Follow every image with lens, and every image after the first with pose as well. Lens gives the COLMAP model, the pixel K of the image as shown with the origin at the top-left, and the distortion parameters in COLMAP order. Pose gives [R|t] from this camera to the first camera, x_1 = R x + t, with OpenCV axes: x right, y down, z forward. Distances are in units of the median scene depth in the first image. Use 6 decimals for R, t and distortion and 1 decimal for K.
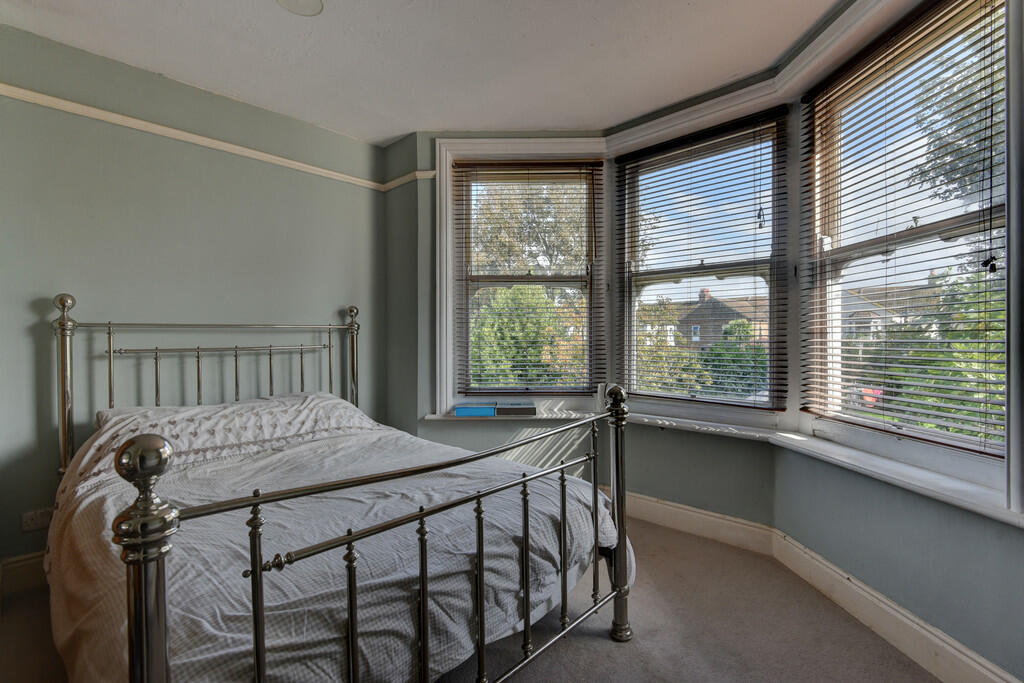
lens RADIAL K [[475.7, 0, 473.3], [0, 475.7, 345.9], [0, 0, 1]] dist [0.010820, -0.006062]
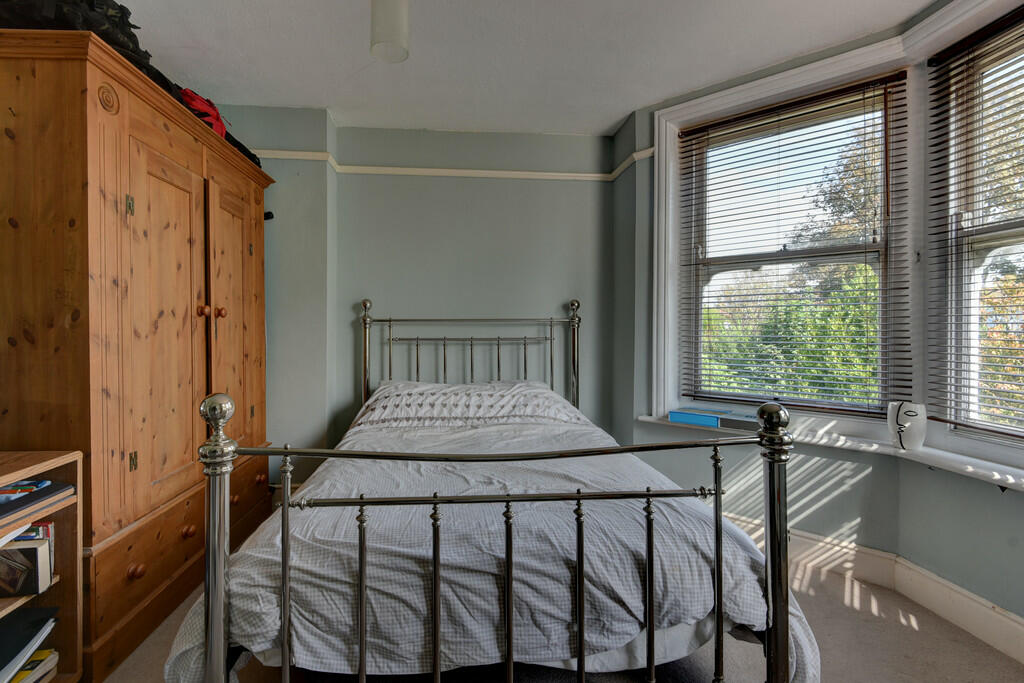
lens RADIAL K [[475.7, 0, 509.5], [0, 475.7, 332.9], [0, 0, 1]] dist [0.010820, -0.006062]
pose [[0.751386, 0.011163, -0.659769, 0.410228], [-0.018651, 0.999817, -0.004325, -0.007408], [0.659599, 0.015555, 0.751456, 0.184256]]
